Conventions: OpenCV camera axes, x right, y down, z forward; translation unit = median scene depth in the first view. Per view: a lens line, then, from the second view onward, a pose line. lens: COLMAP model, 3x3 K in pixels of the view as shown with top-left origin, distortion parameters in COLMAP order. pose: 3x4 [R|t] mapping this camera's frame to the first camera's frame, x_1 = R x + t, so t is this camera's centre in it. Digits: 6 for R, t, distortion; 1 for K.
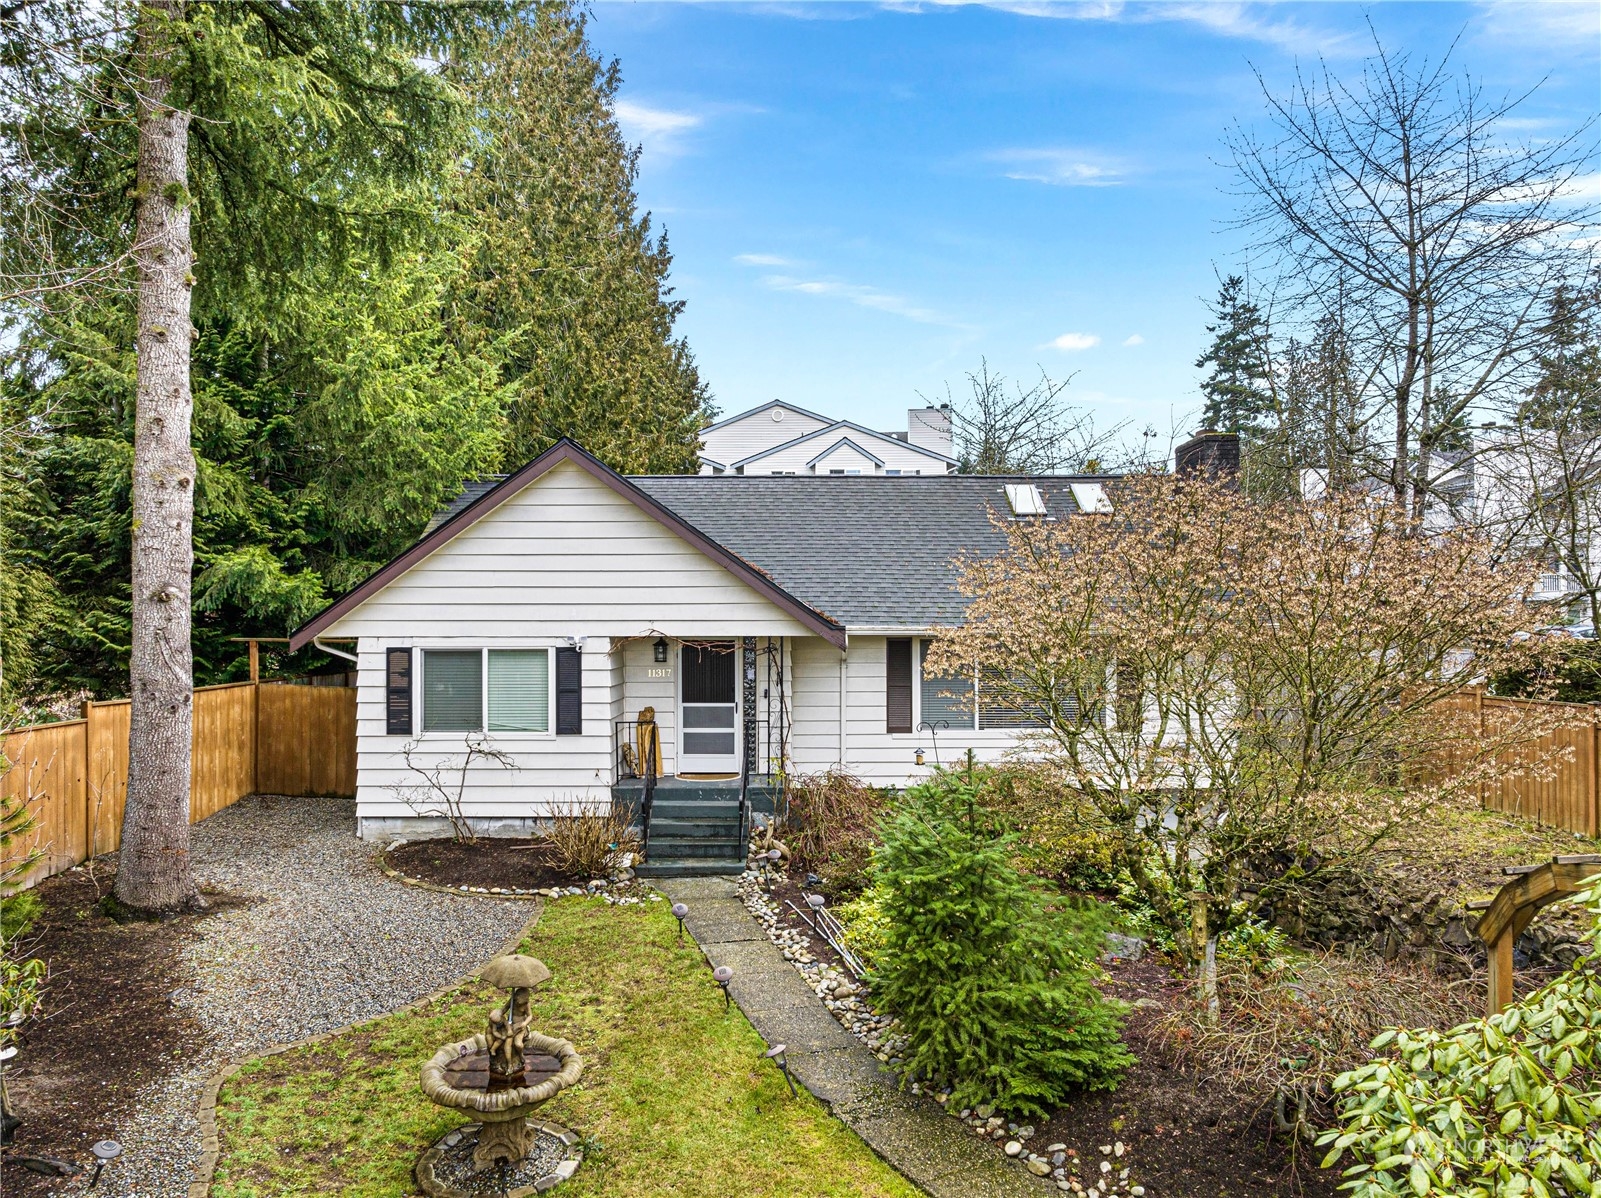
lens RADIAL K [[1117.4, 0, 800.5], [0, 1117.4, 599.0], [0, 0, 1]] dist [-0.041855, -0.001421]
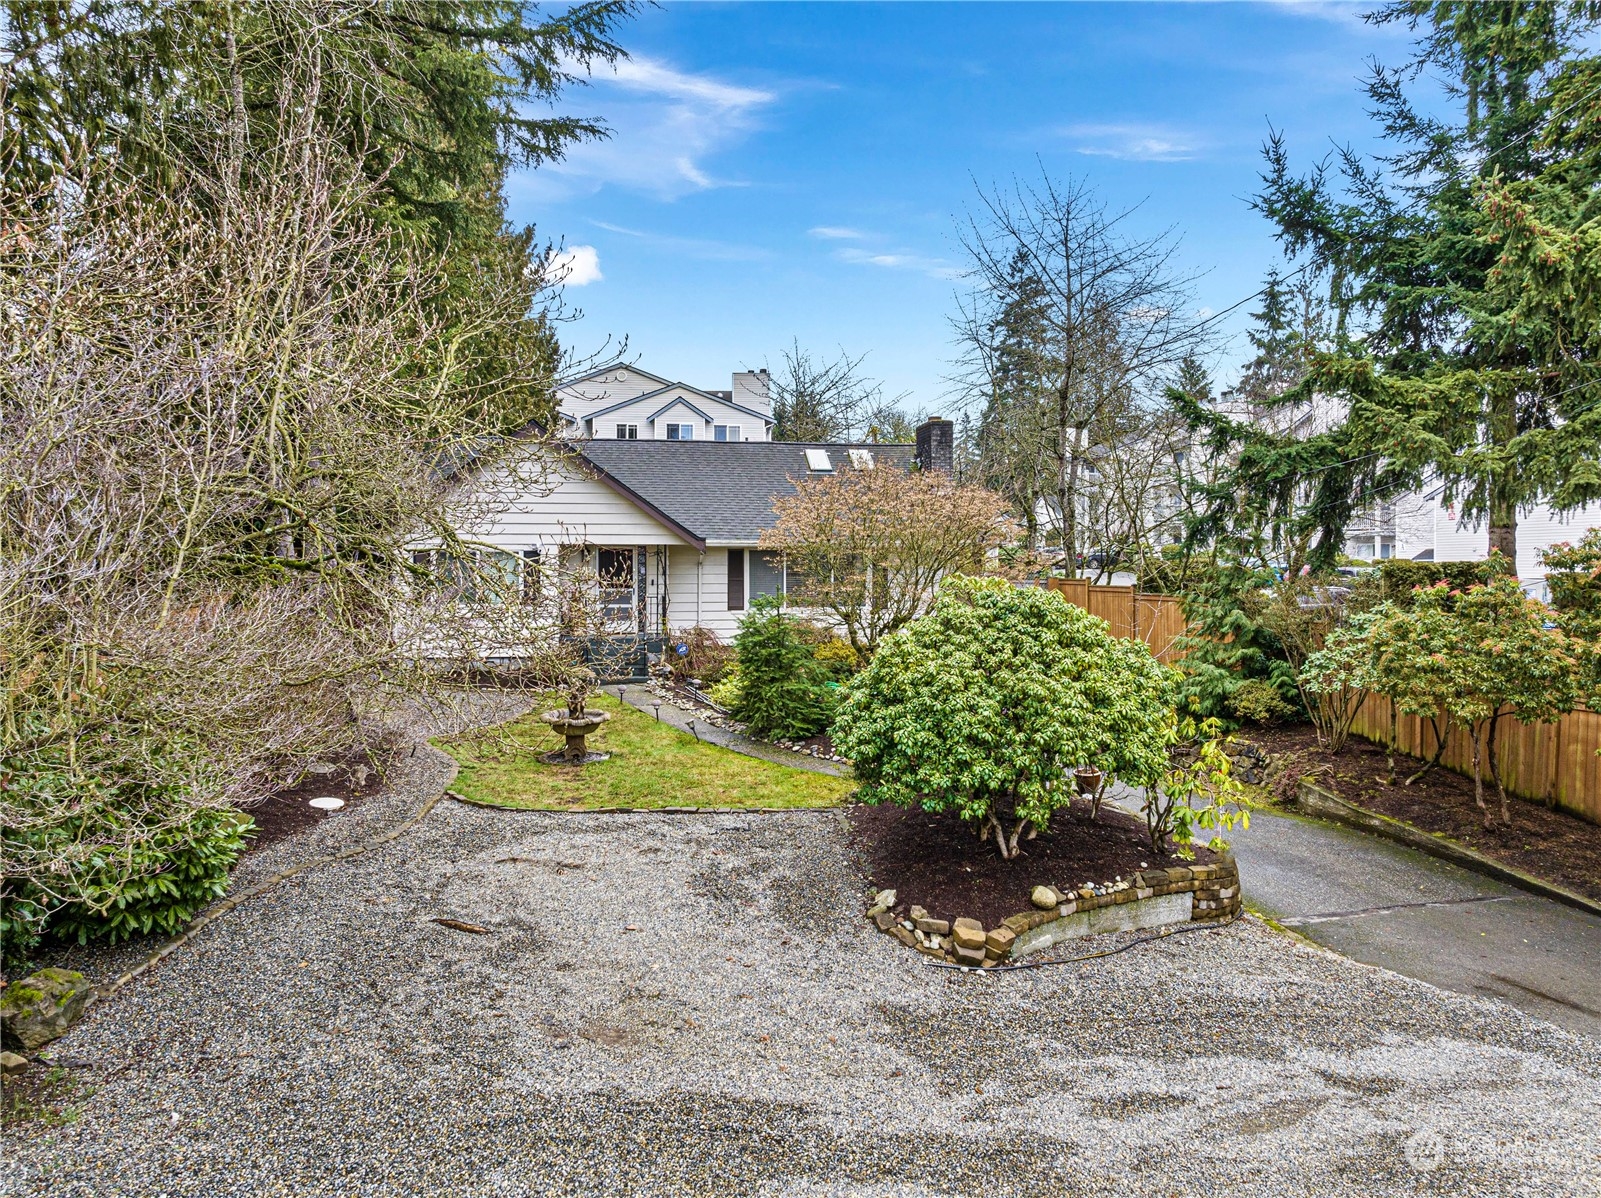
lens RADIAL K [[1117.4, 0, 800.5], [0, 1117.4, 599.0], [0, 0, 1]] dist [-0.041855, -0.001421]
pose [[0.986589, -0.002660, 0.163200, -0.065753], [-0.005602, 0.998726, 0.050141, 0.022049], [-0.163125, -0.050383, 0.985318, -0.473266]]
